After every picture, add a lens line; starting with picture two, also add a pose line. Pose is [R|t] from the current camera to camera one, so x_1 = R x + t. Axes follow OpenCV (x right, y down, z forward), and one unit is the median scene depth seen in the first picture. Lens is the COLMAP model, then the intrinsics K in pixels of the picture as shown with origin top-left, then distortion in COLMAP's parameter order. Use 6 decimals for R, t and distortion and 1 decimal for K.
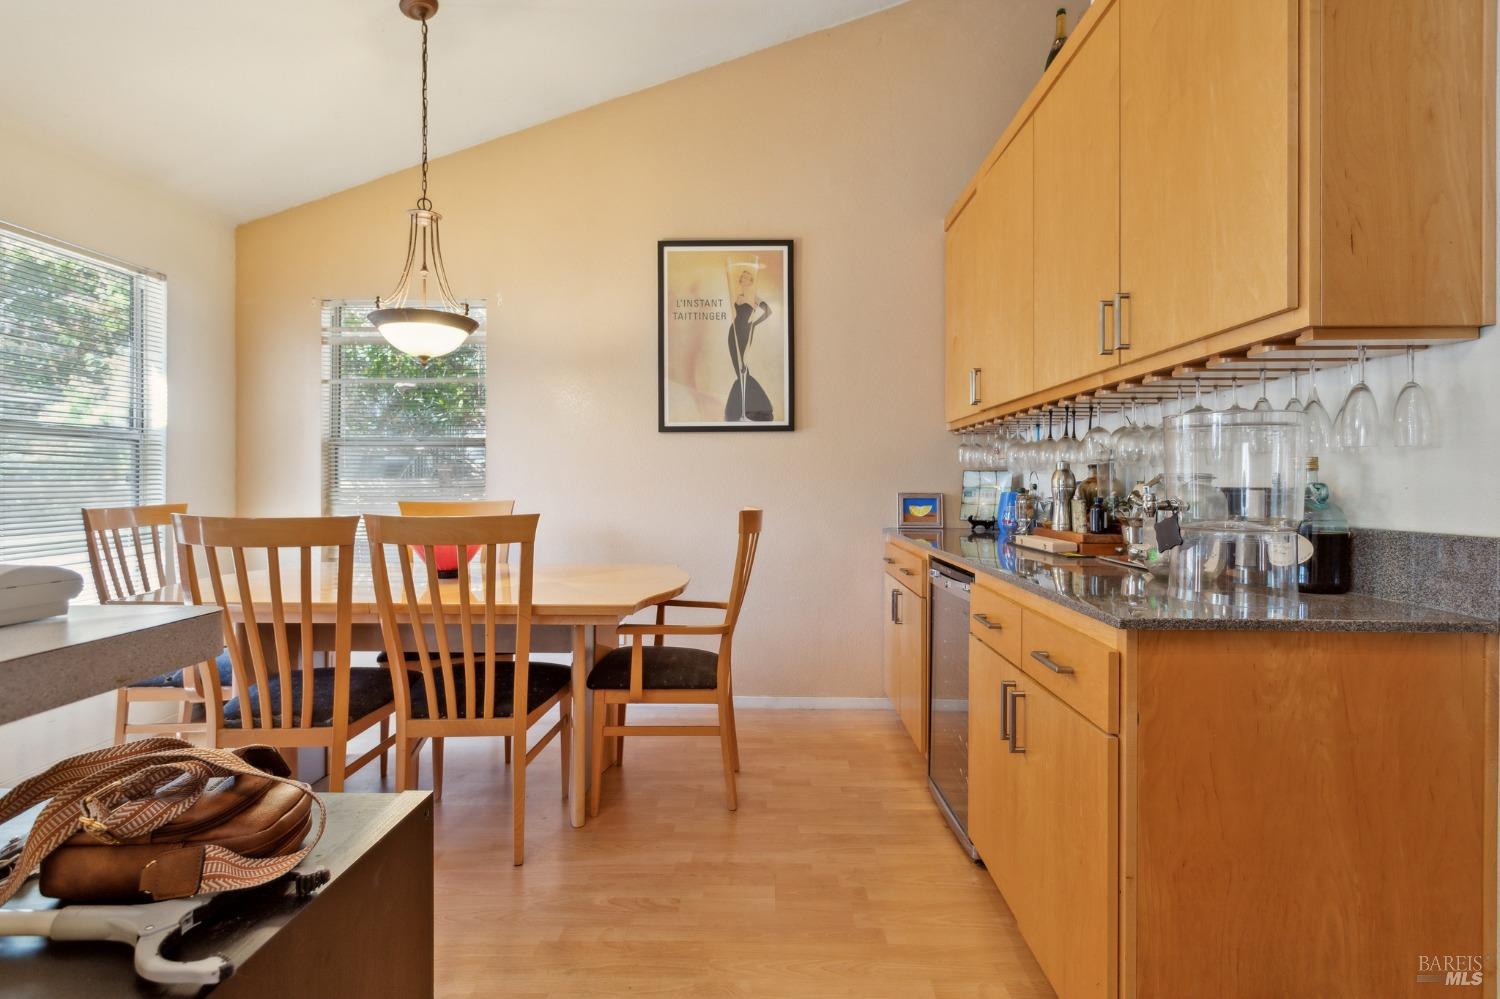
lens RADIAL K [[717.8, 0, 744.6], [0, 717.8, 485.8], [0, 0, 1]] dist [0.002313, 0.000710]
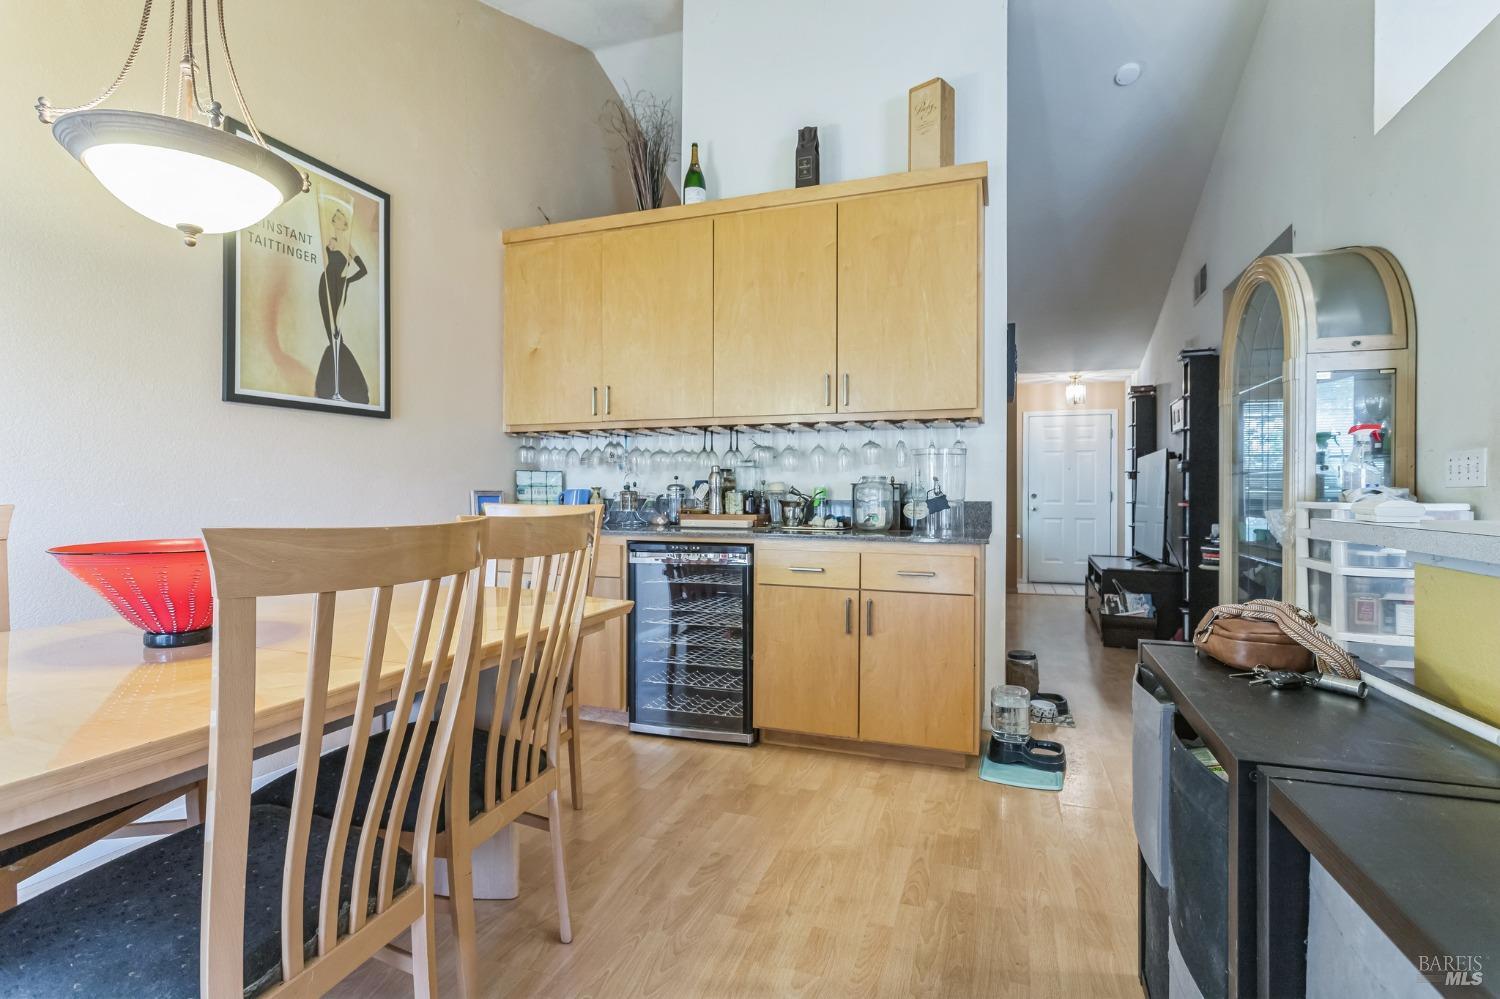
lens RADIAL K [[717.8, 0, 739.4], [0, 717.8, 494.4], [0, 0, 1]] dist [0.002313, 0.000710]
pose [[0.325093, -0.007431, 0.945653, -0.606210], [0.001613, 0.999972, 0.007304, 0.008483], [-0.945681, -0.000849, 0.325096, 0.326540]]
